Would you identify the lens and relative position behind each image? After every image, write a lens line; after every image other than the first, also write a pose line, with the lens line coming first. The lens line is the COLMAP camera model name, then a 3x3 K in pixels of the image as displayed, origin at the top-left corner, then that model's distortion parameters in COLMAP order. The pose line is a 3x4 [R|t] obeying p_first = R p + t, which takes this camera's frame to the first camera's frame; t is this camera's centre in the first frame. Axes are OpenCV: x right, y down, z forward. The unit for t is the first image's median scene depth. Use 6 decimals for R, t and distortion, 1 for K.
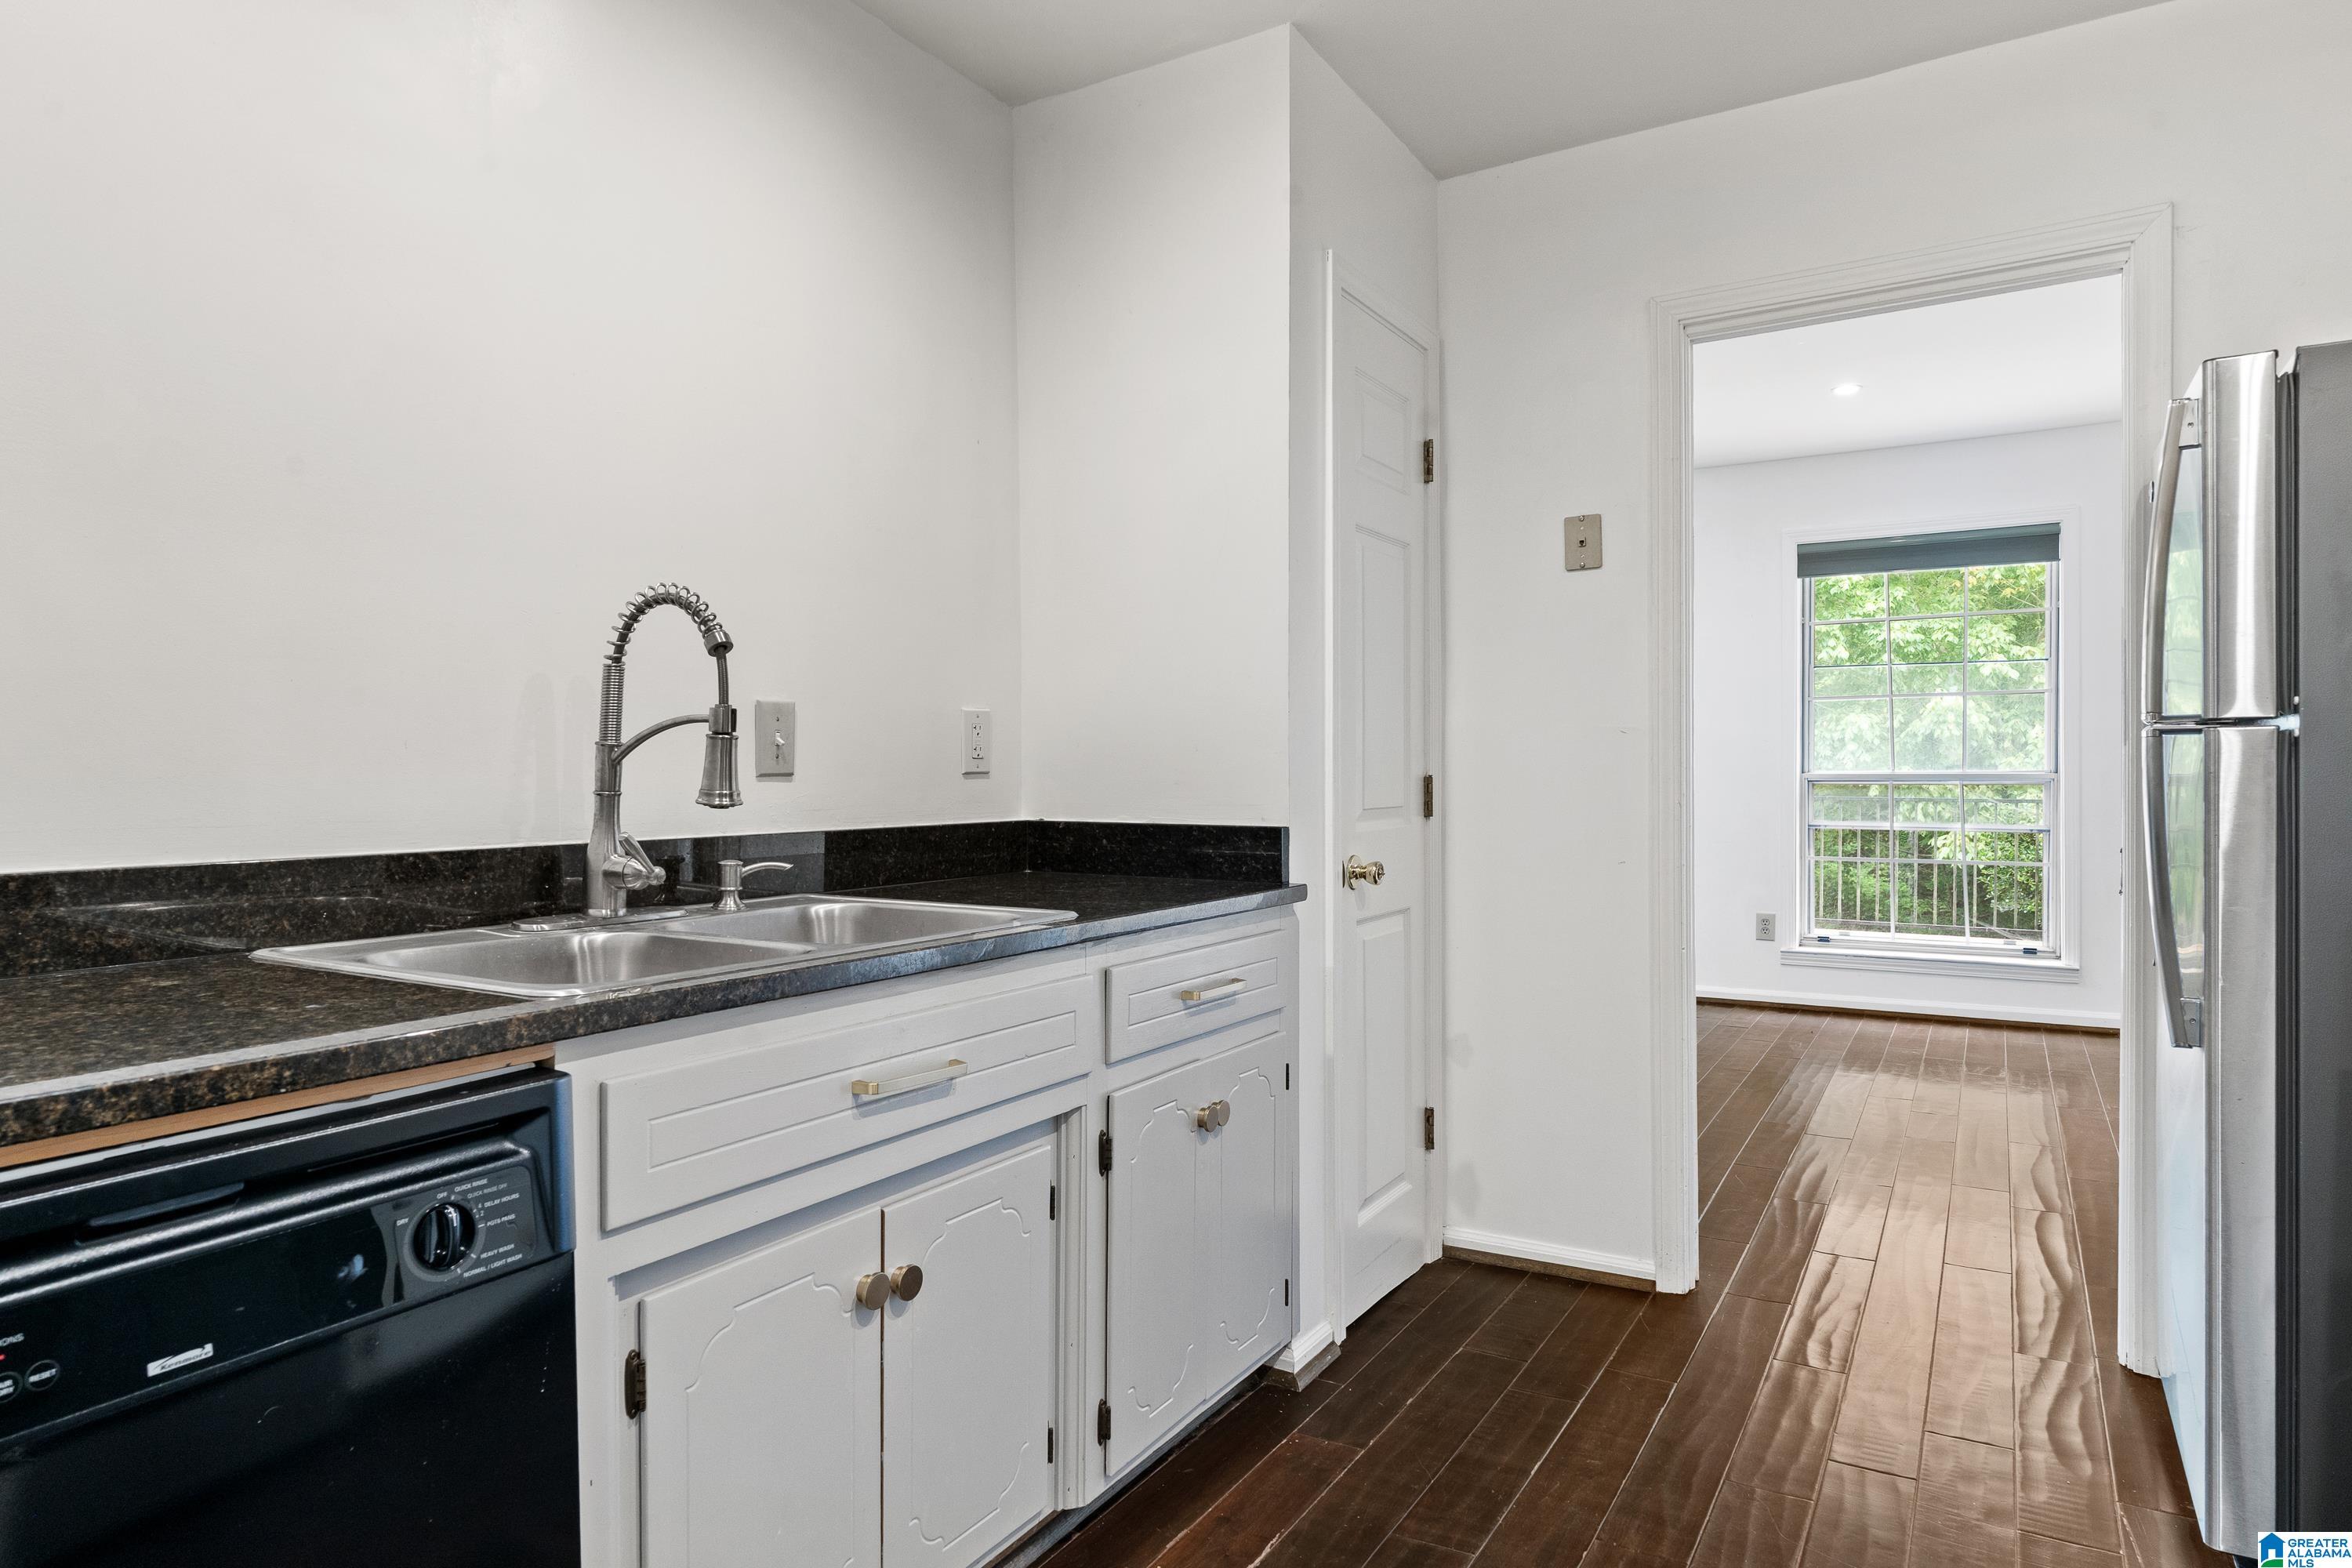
lens RADIAL K [[1392.2, 0, 1187.3], [0, 1392.2, 783.1], [0, 0, 1]] dist [0.007700, -0.001108]
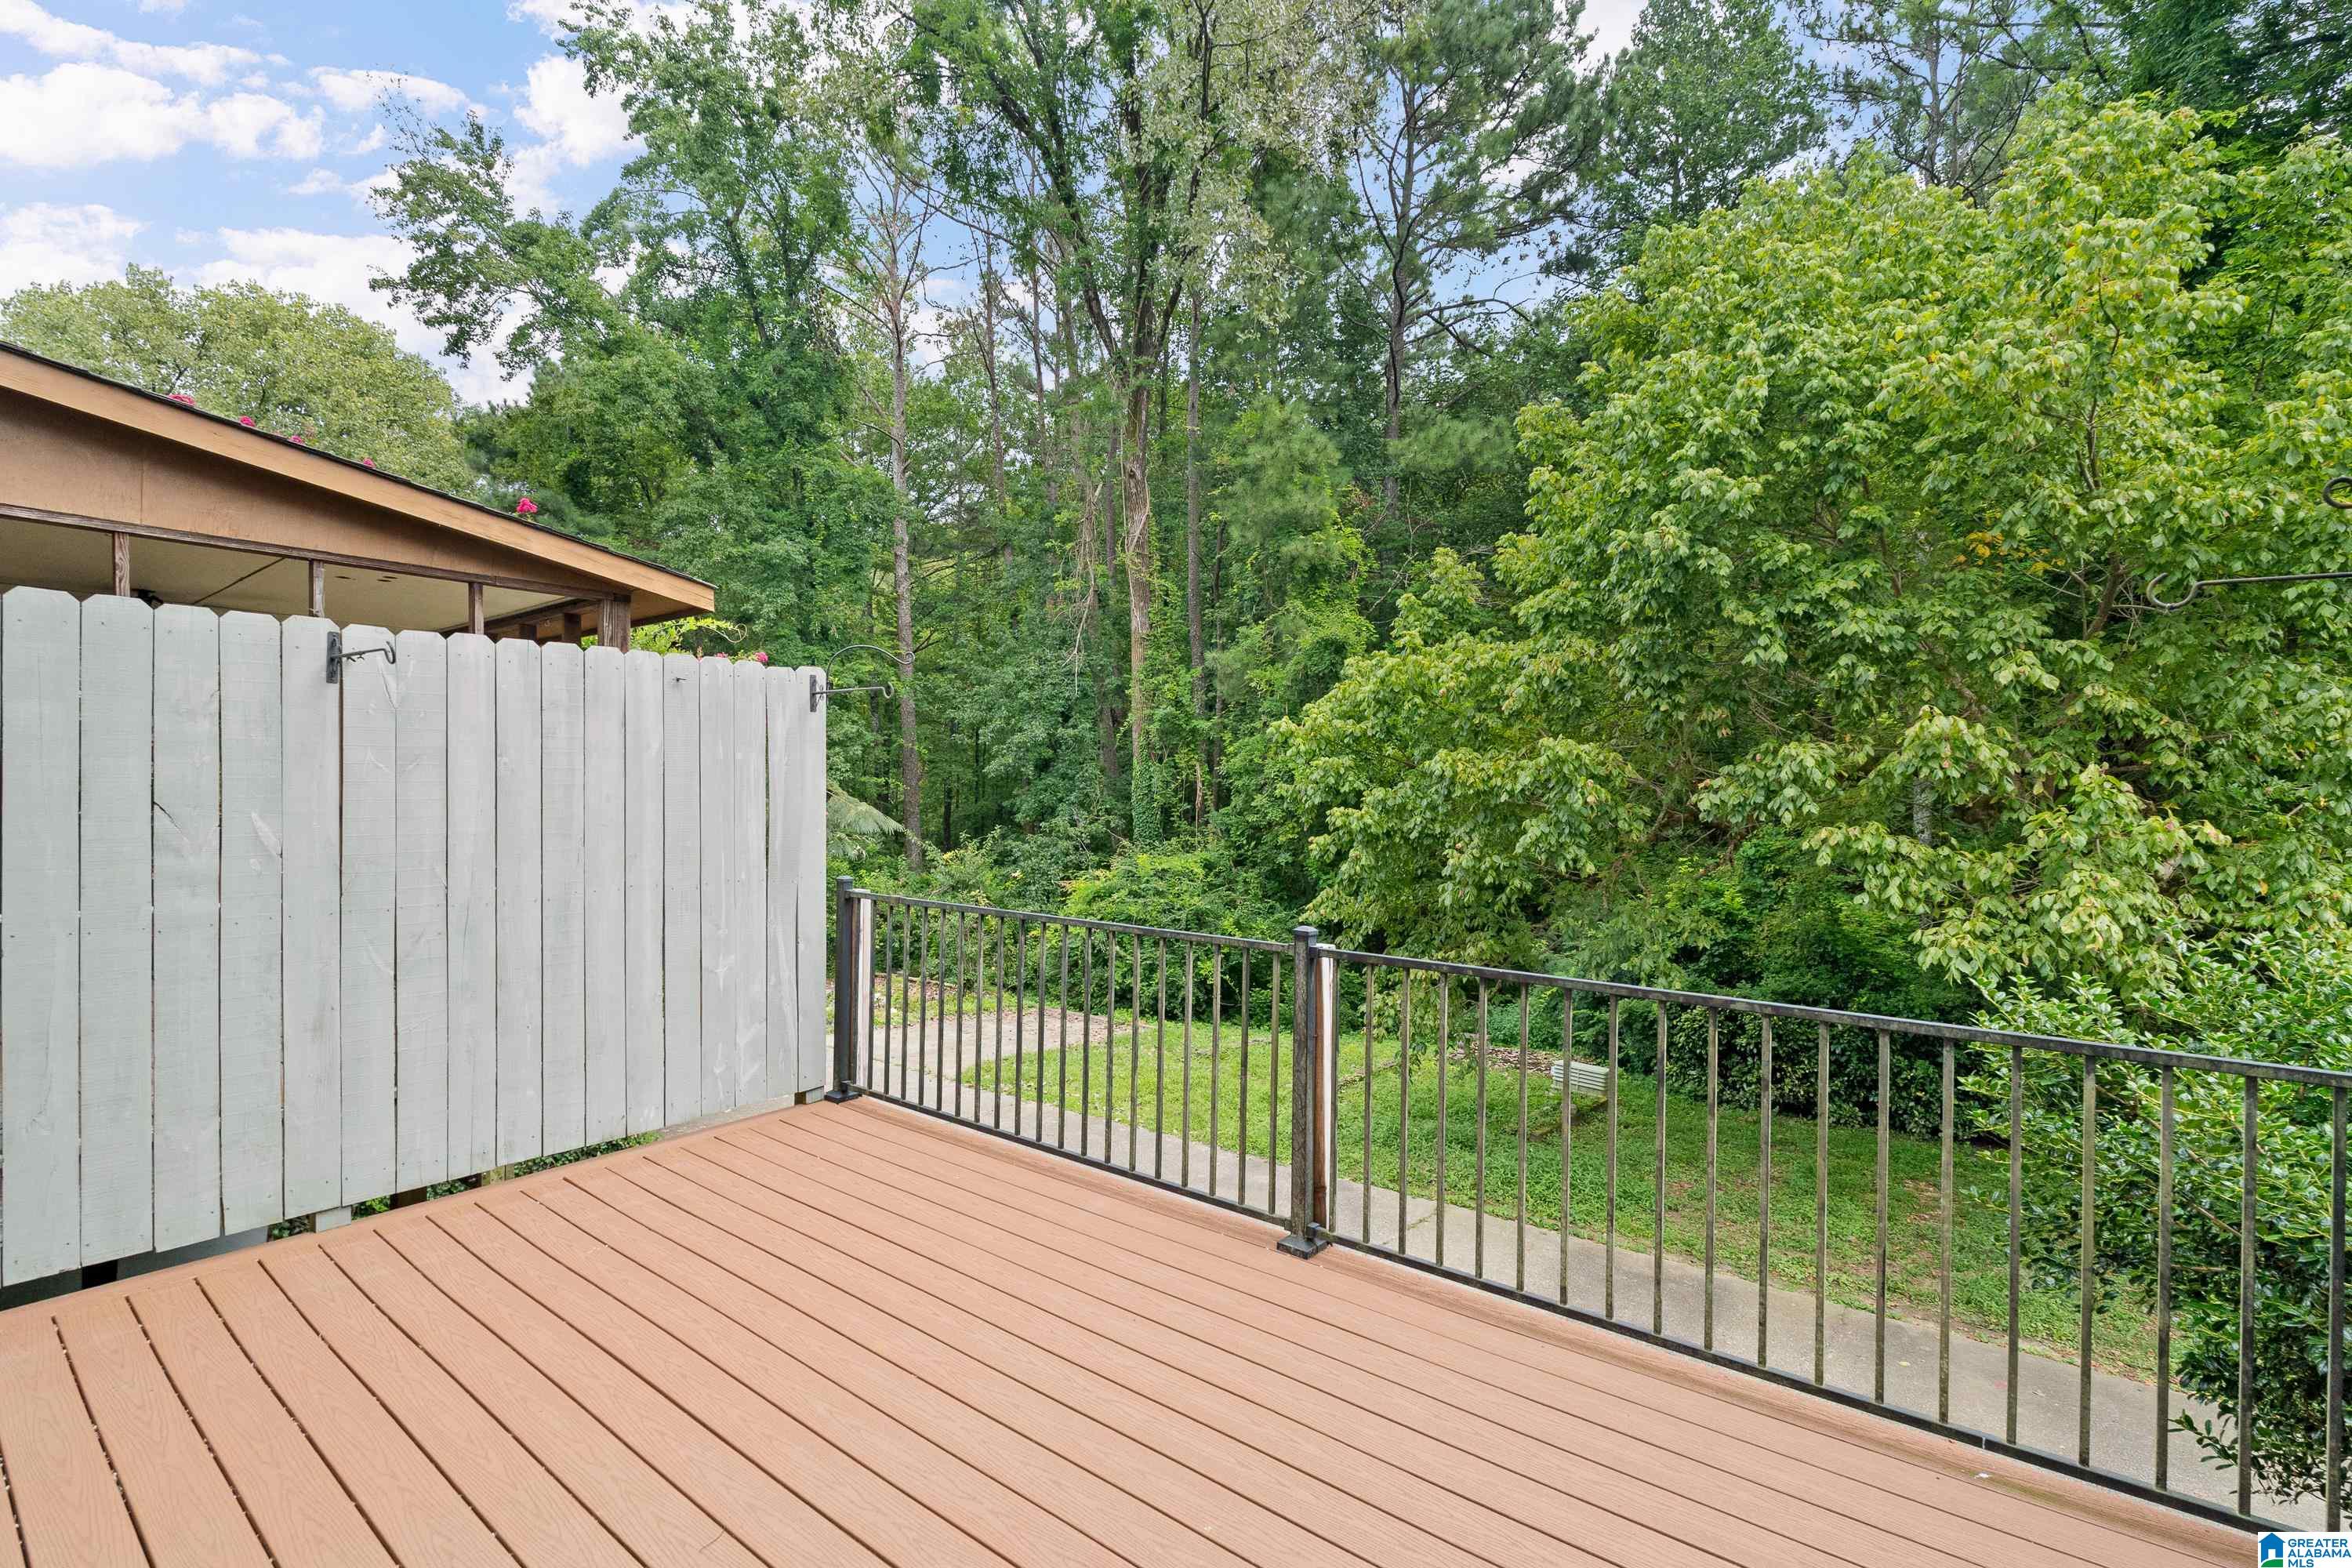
lens RADIAL K [[1055.4, 0, 1198.8], [0, 1055.4, 785.6], [0, 0, 1]] dist [-0.007217, 0.000366]
pose [[0.990193, 0.011484, -0.139231, 0.631196], [-0.011544, 0.999933, 0.000374, -0.062546], [0.139226, 0.001237, 0.990260, 1.083764]]
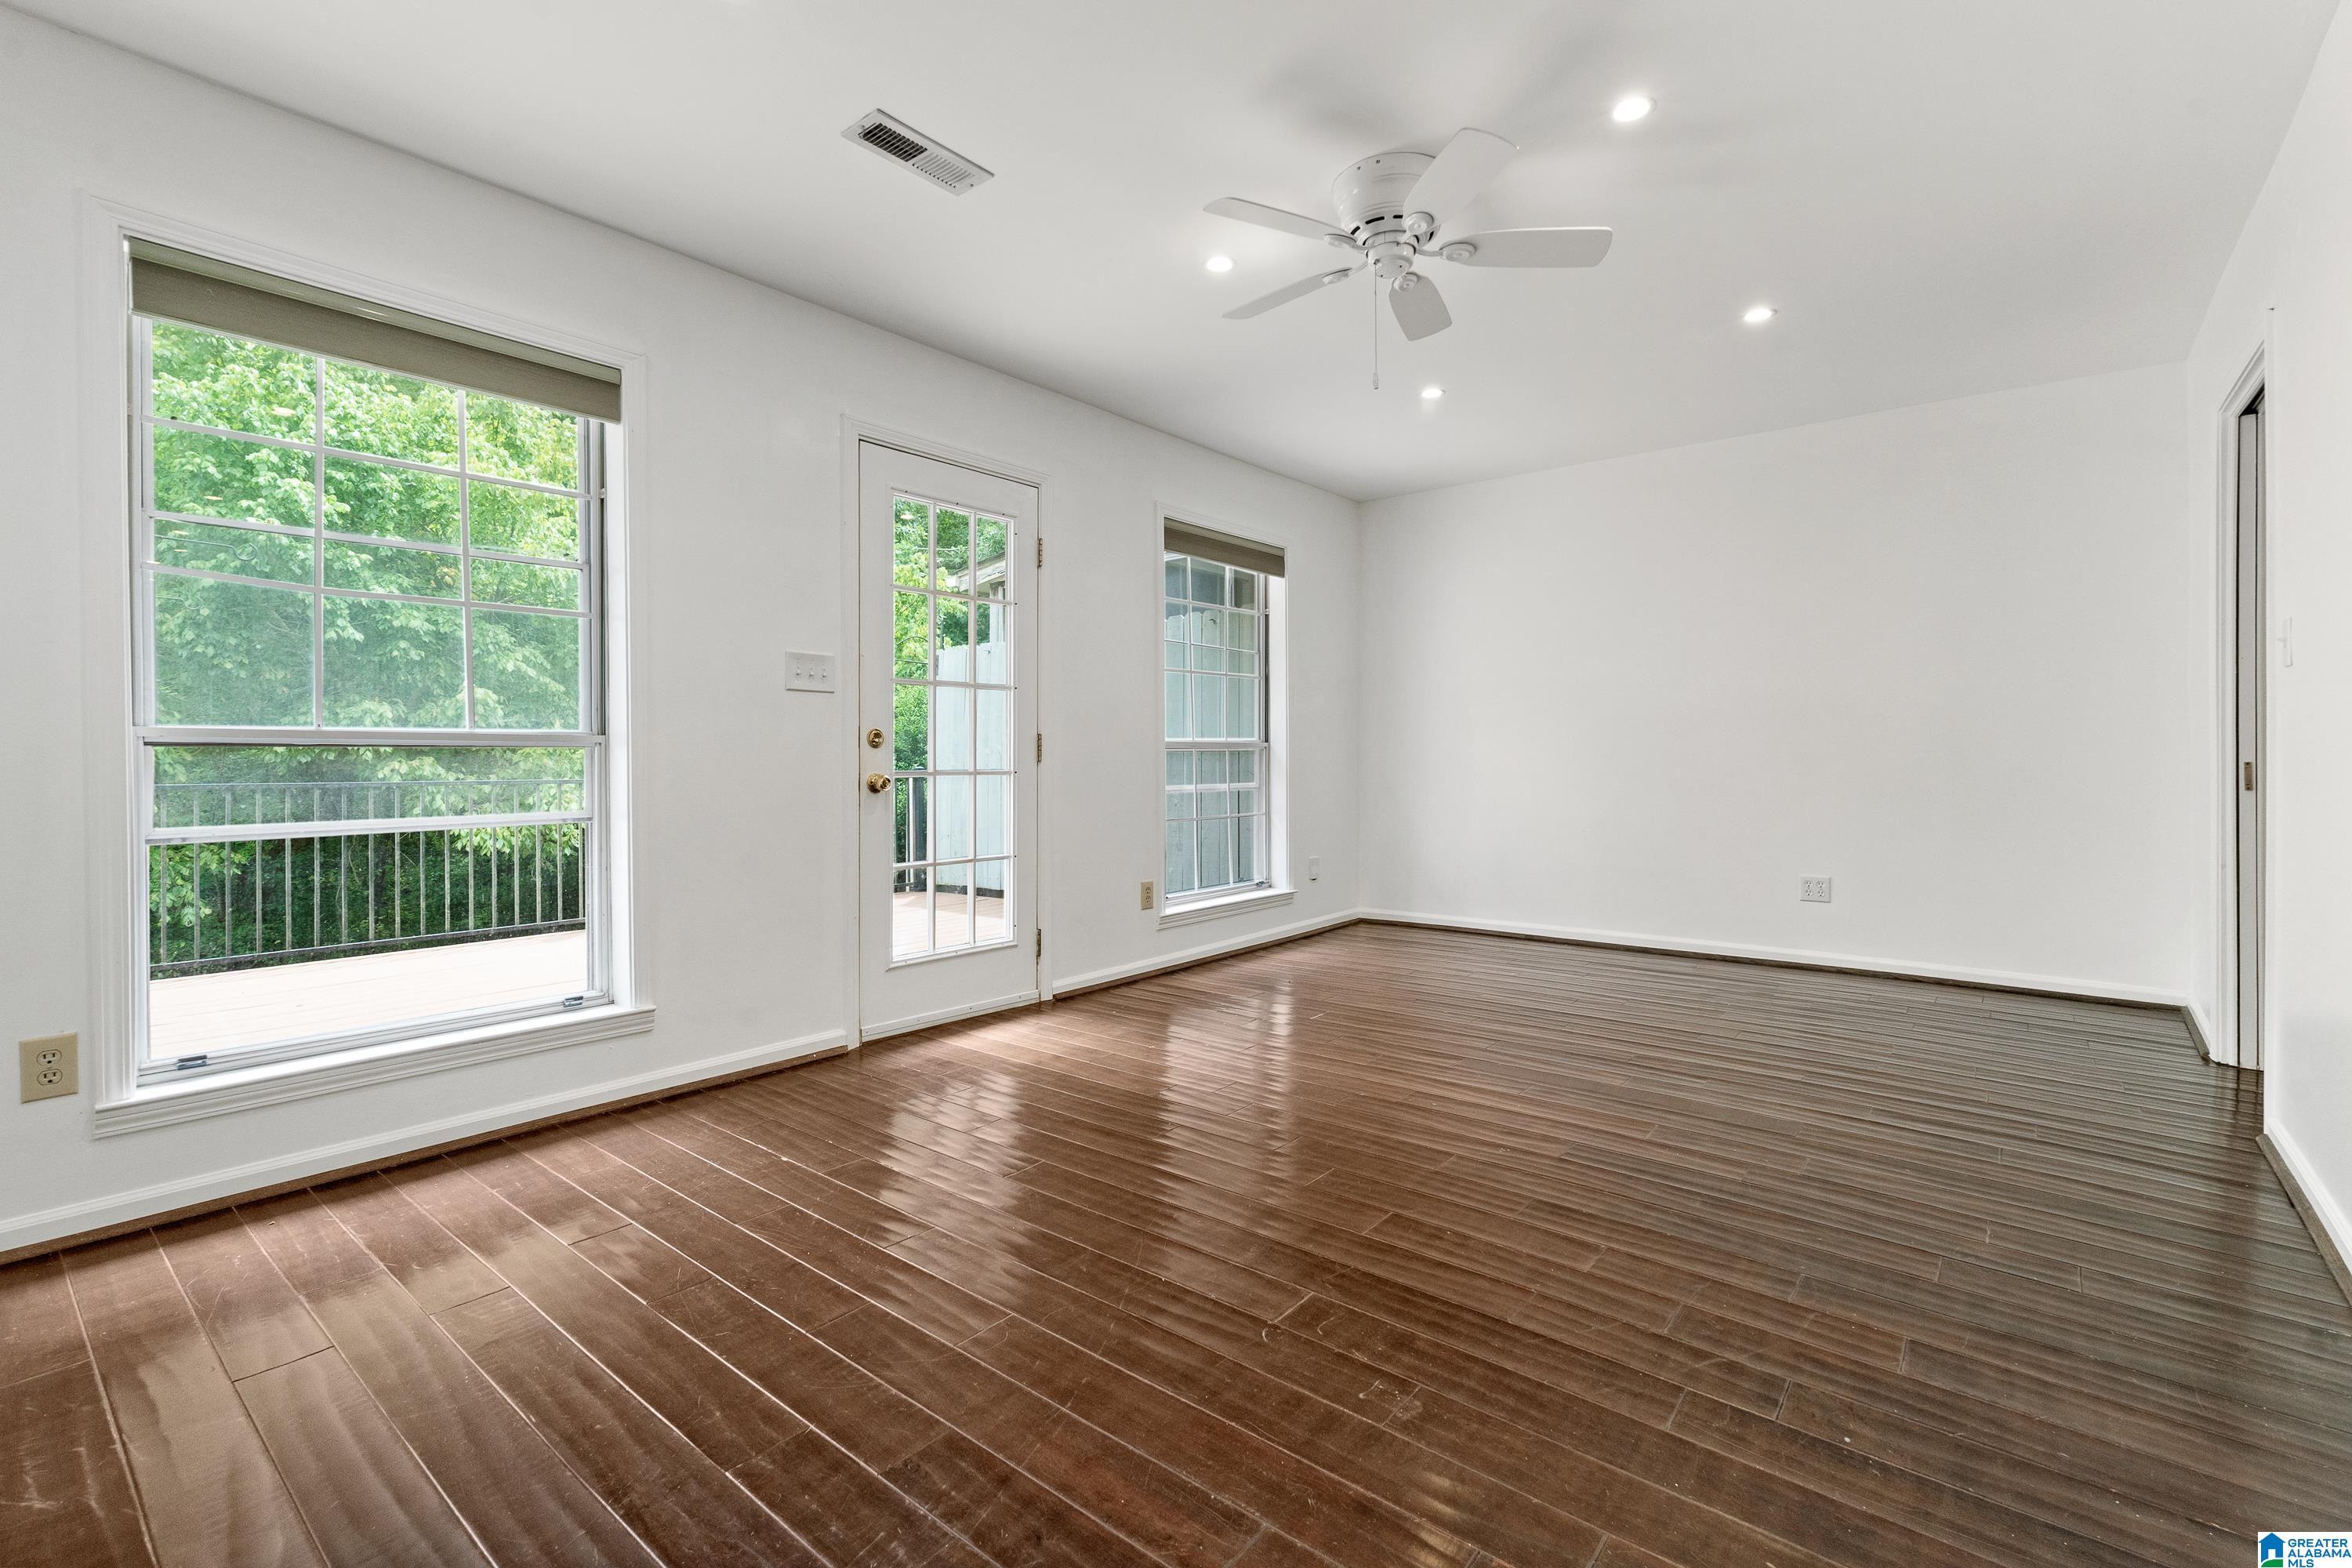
lens RADIAL K [[1055.4, 0, 1162.2], [0, 1055.4, 761.1], [0, 0, 1]] dist [-0.007217, 0.000366]
pose [[0.159045, 0.005805, 0.987254, -0.328486], [0.017364, 0.999812, -0.008677, 0.015058], [-0.987119, 0.018523, 0.158914, 0.884213]]
